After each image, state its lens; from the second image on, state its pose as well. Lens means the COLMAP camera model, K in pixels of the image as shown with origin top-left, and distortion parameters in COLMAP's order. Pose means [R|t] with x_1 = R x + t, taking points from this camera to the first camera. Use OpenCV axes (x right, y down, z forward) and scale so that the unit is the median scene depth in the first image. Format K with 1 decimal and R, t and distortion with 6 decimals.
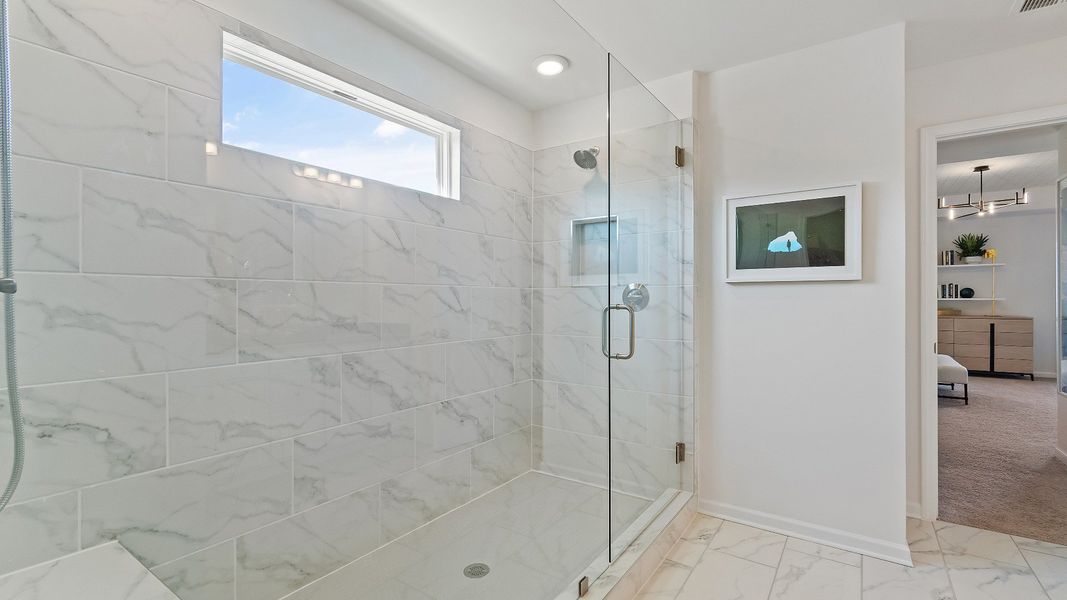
lens RADIAL K [[486.4, 0, 523.1], [0, 486.4, 299.1], [0, 0, 1]] dist [0.002433, -0.000015]
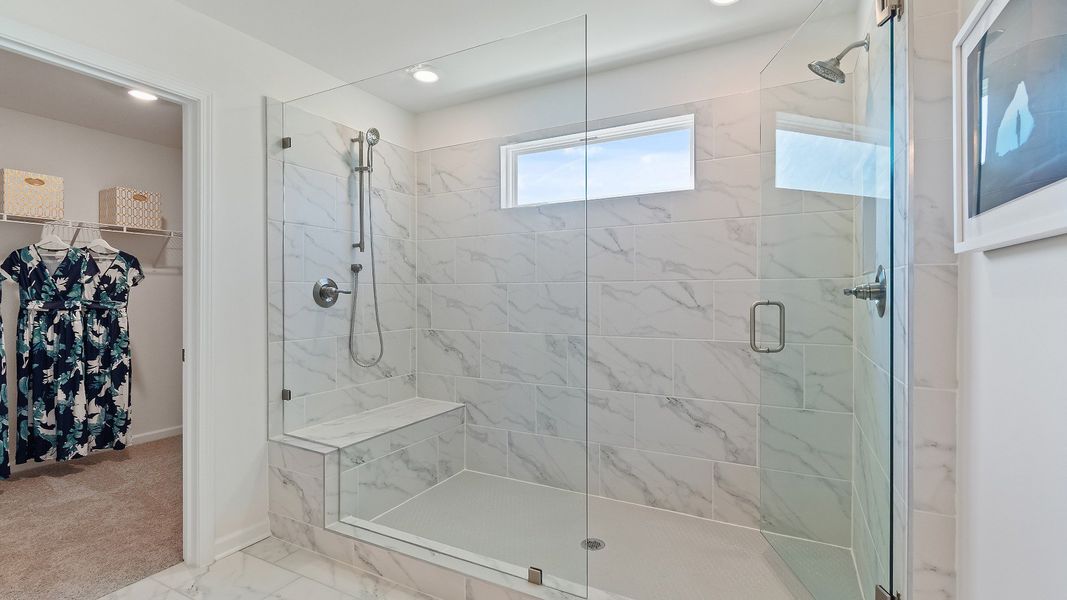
lens RADIAL K [[486.4, 0, 549.8], [0, 486.4, 296.4], [0, 0, 1]] dist [0.002433, -0.000015]
pose [[0.122259, 0.003443, -0.992492, 0.858200], [0.002525, 0.999990, 0.003780, -0.000684], [0.992495, -0.002969, 0.122249, 0.685645]]
